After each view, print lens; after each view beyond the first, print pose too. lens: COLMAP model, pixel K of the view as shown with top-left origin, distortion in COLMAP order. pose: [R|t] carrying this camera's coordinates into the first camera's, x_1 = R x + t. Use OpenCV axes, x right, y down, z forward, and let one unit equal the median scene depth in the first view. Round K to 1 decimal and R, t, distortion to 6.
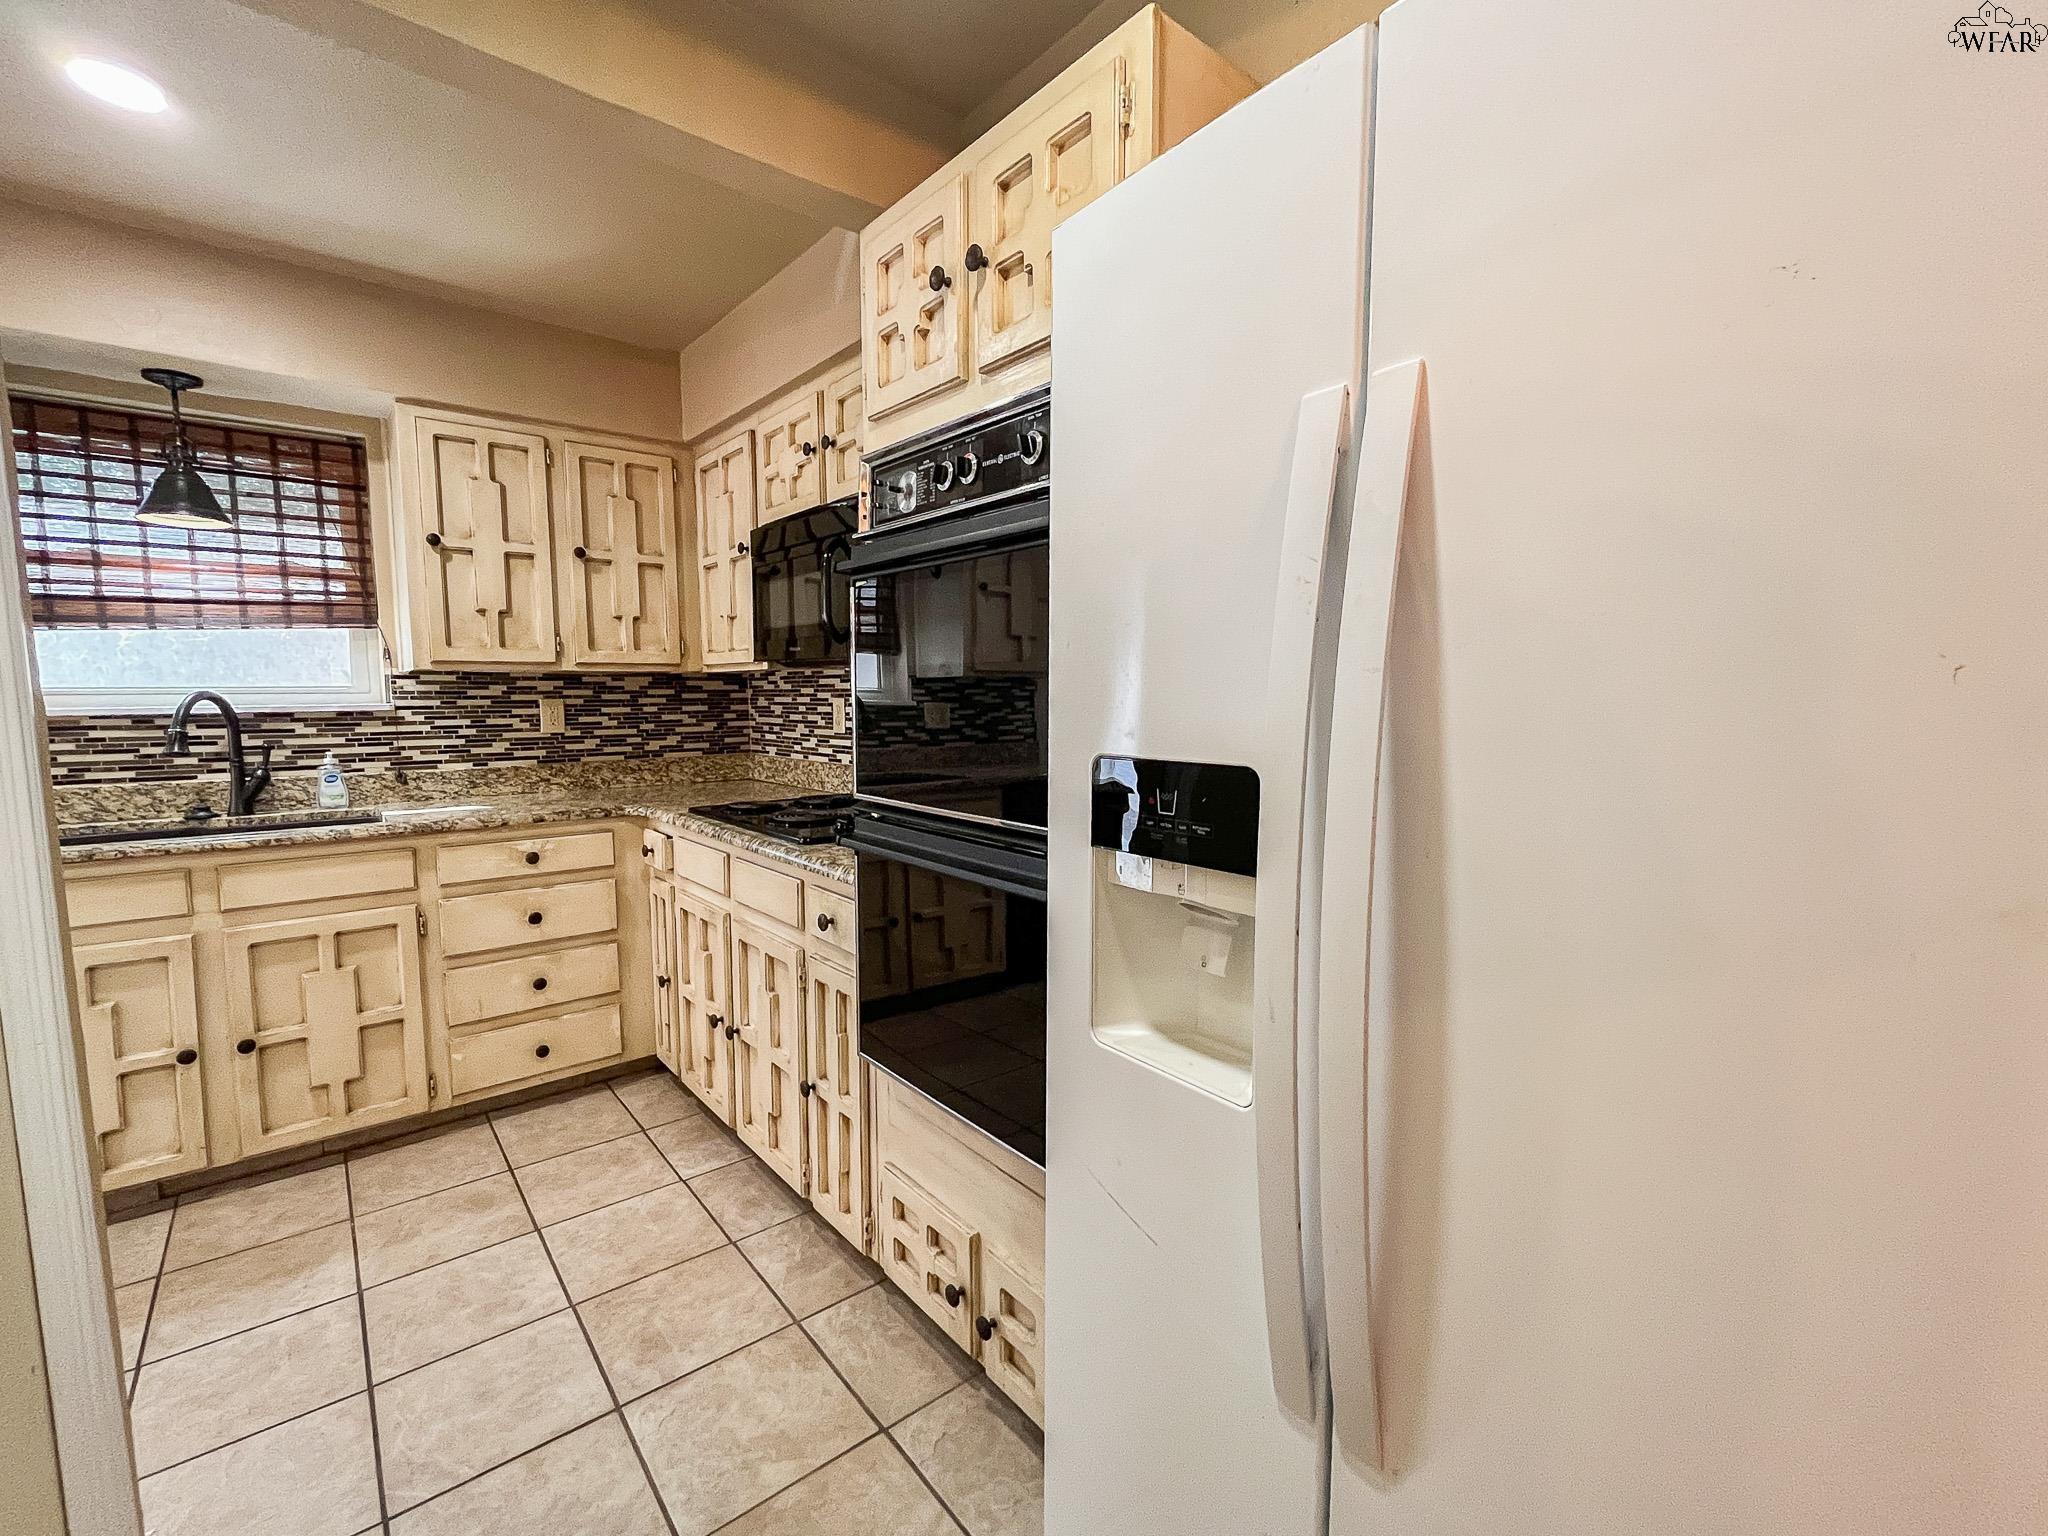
lens RADIAL K [[888.7, 0, 1030.4], [0, 888.7, 767.4], [0, 0, 1]] dist [-0.001697, -0.000309]
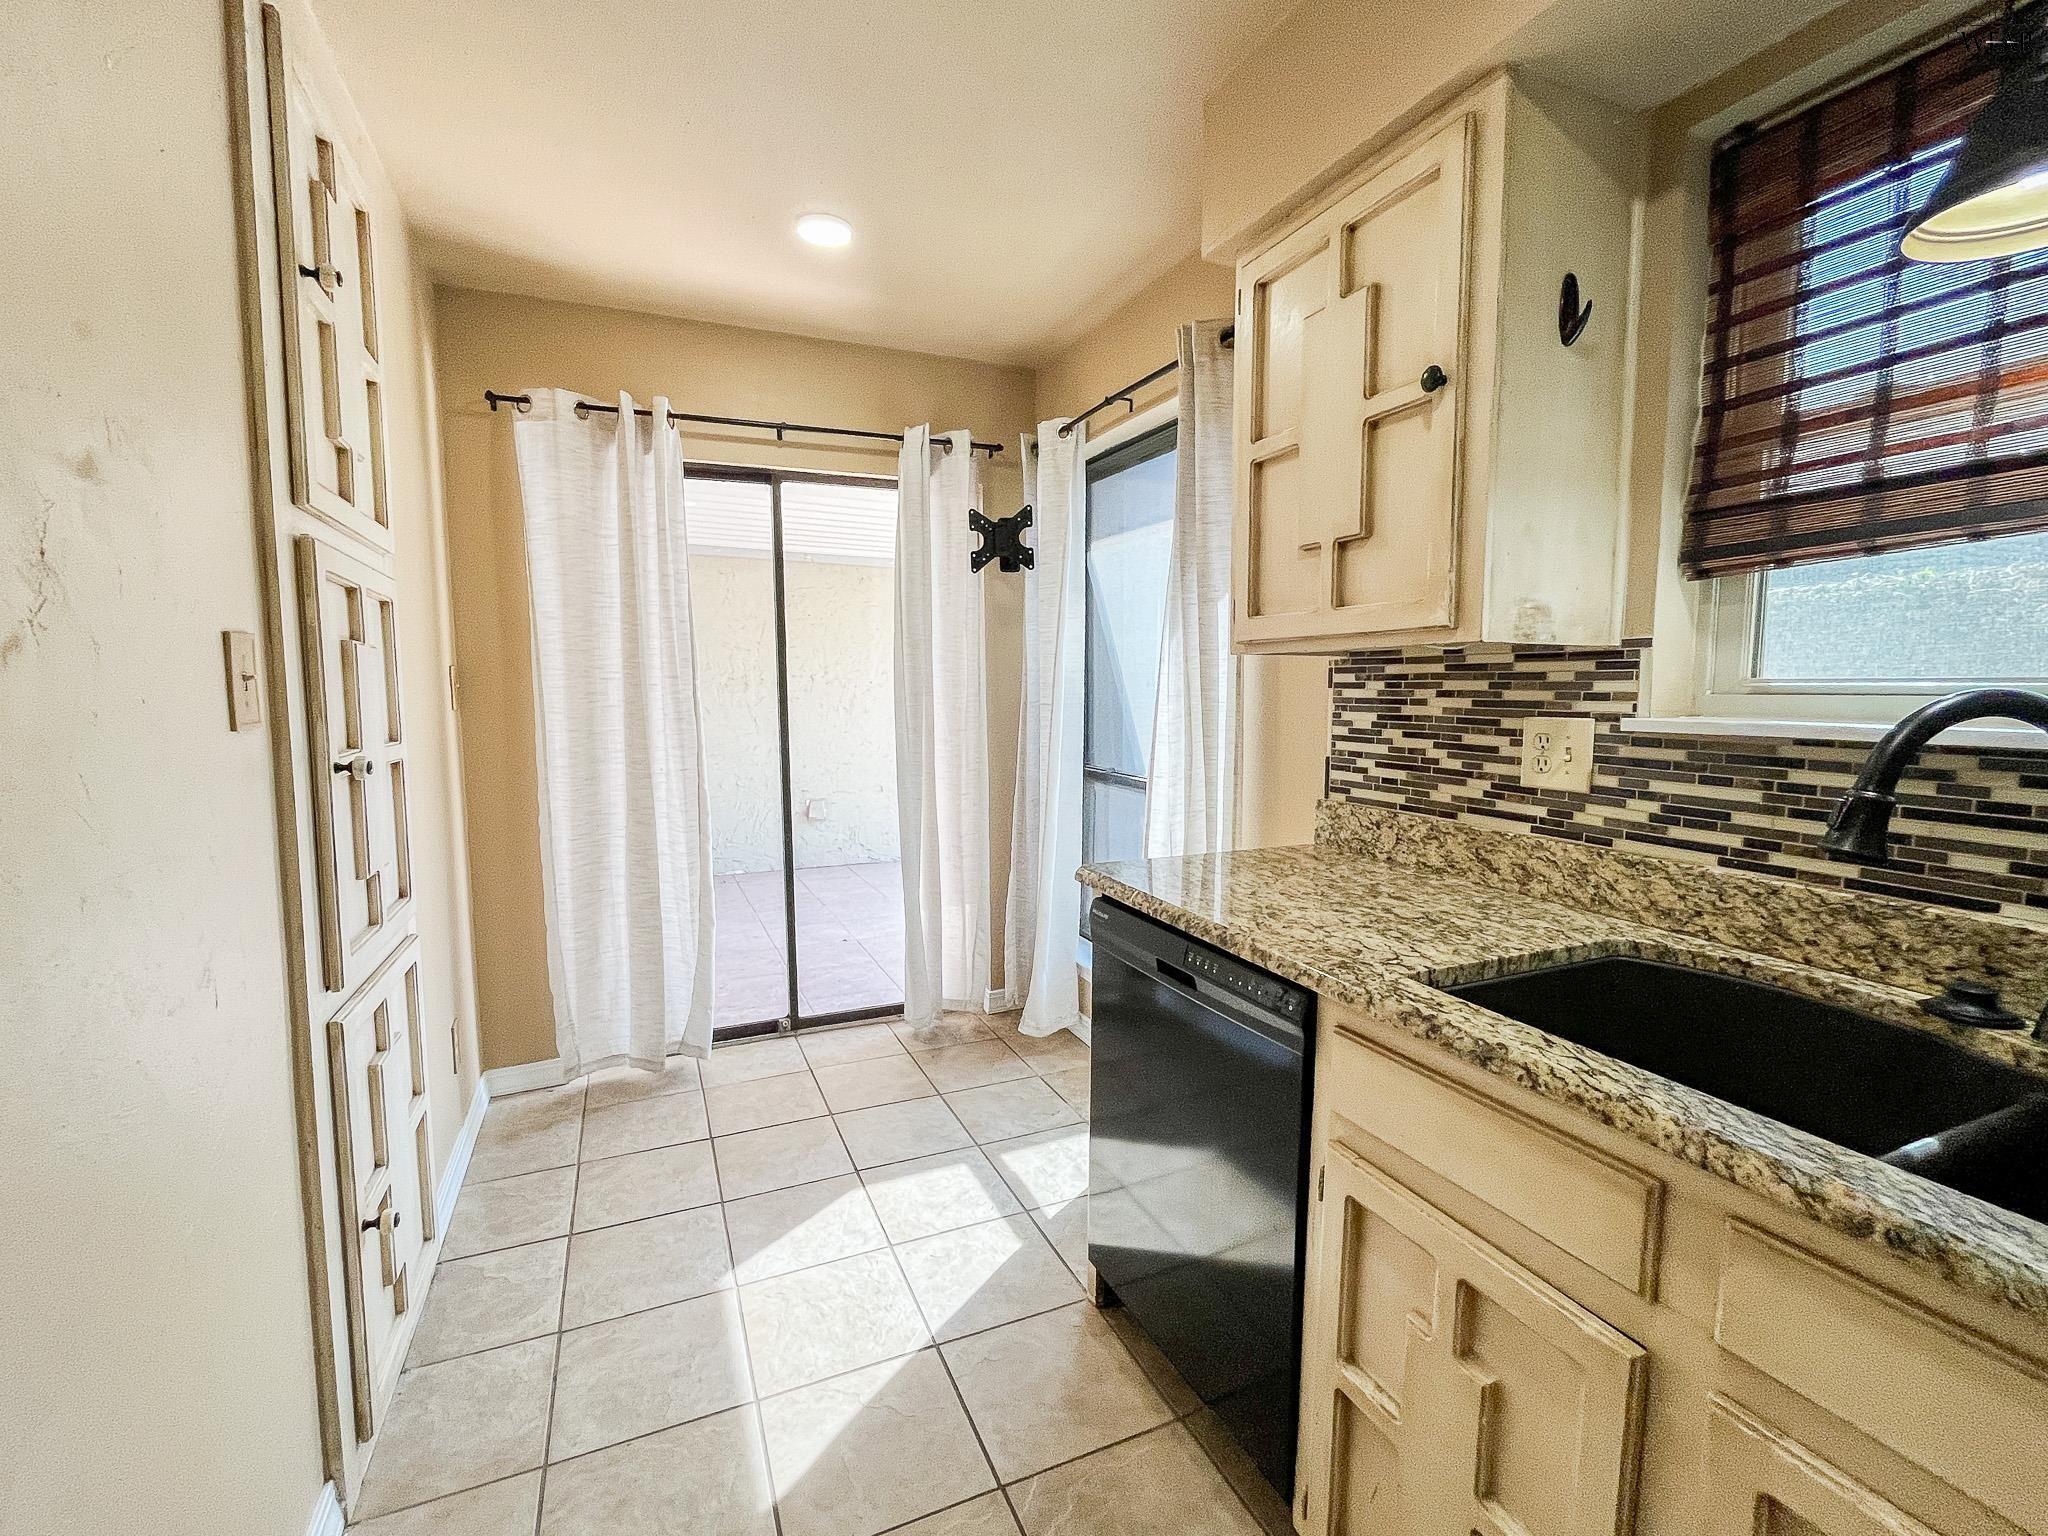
lens RADIAL K [[888.7, 0, 1030.4], [0, 888.7, 767.4], [0, 0, 1]] dist [-0.001697, -0.000309]
pose [[-0.272439, 0.097458, -0.957225, -0.413595], [-0.079961, 0.989122, 0.123463, -0.059272], [0.958845, 0.110177, -0.261683, 0.624801]]
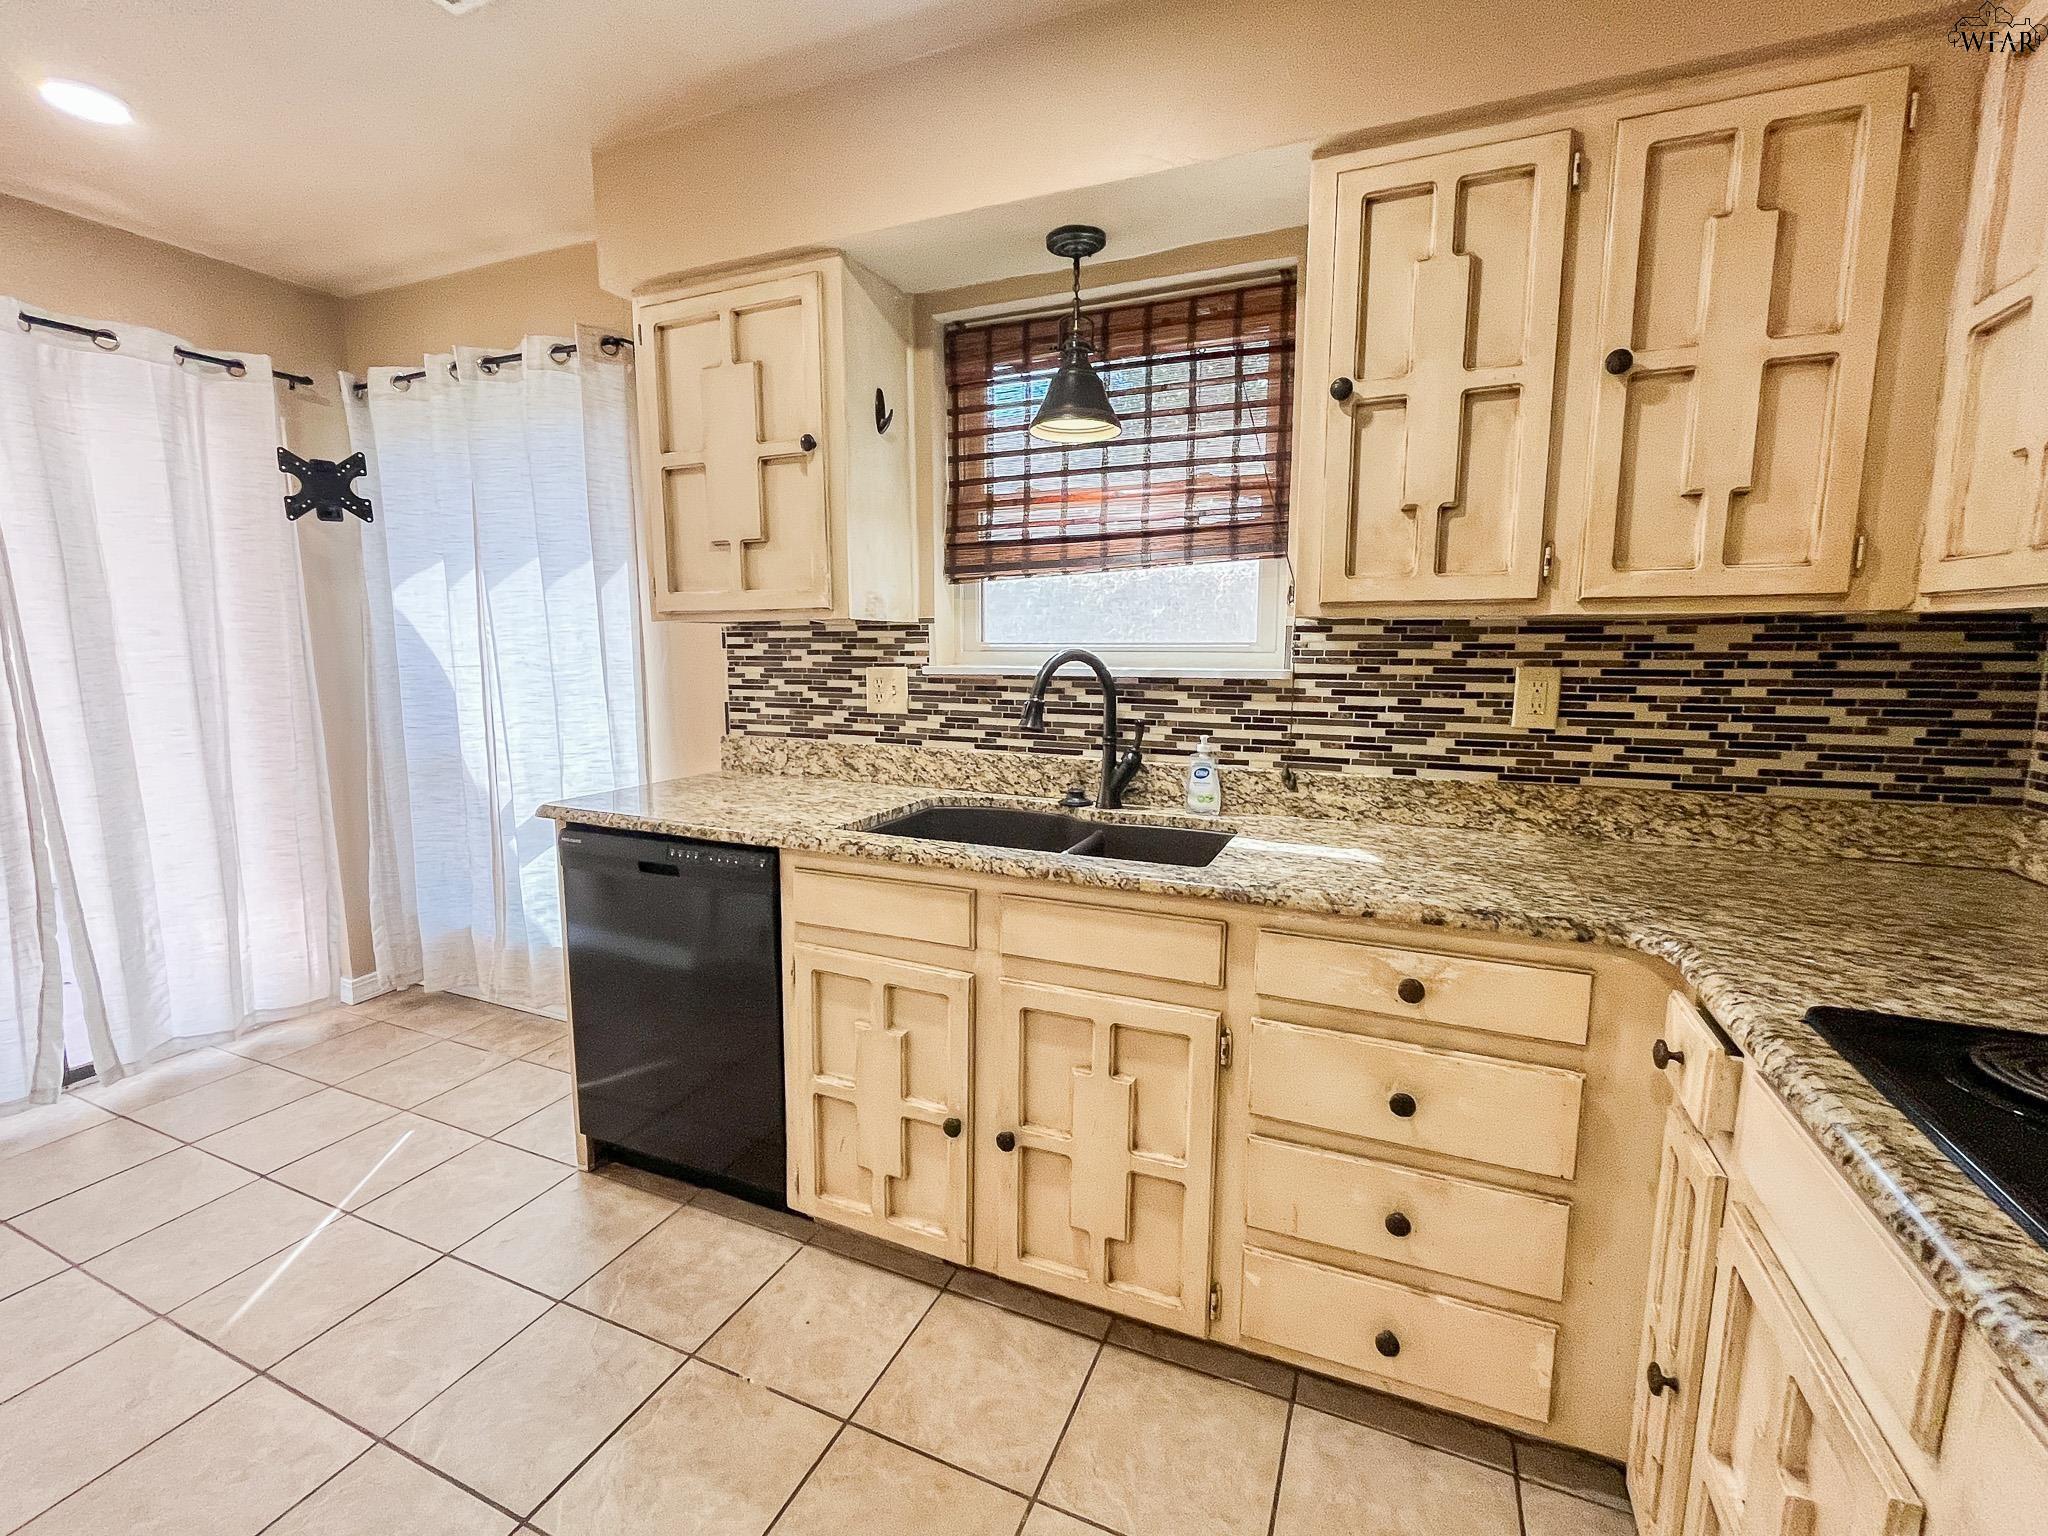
lens RADIAL K [[902.4, 0, 1008.2], [0, 902.4, 763.6], [0, 0, 1]] dist [-0.000188, 0.000209]
pose [[0.447083, 0.127155, -0.885409, -0.204599], [-0.079729, 0.991570, 0.102142, -0.054322], [0.890932, 0.024927, 0.453452, 0.508153]]
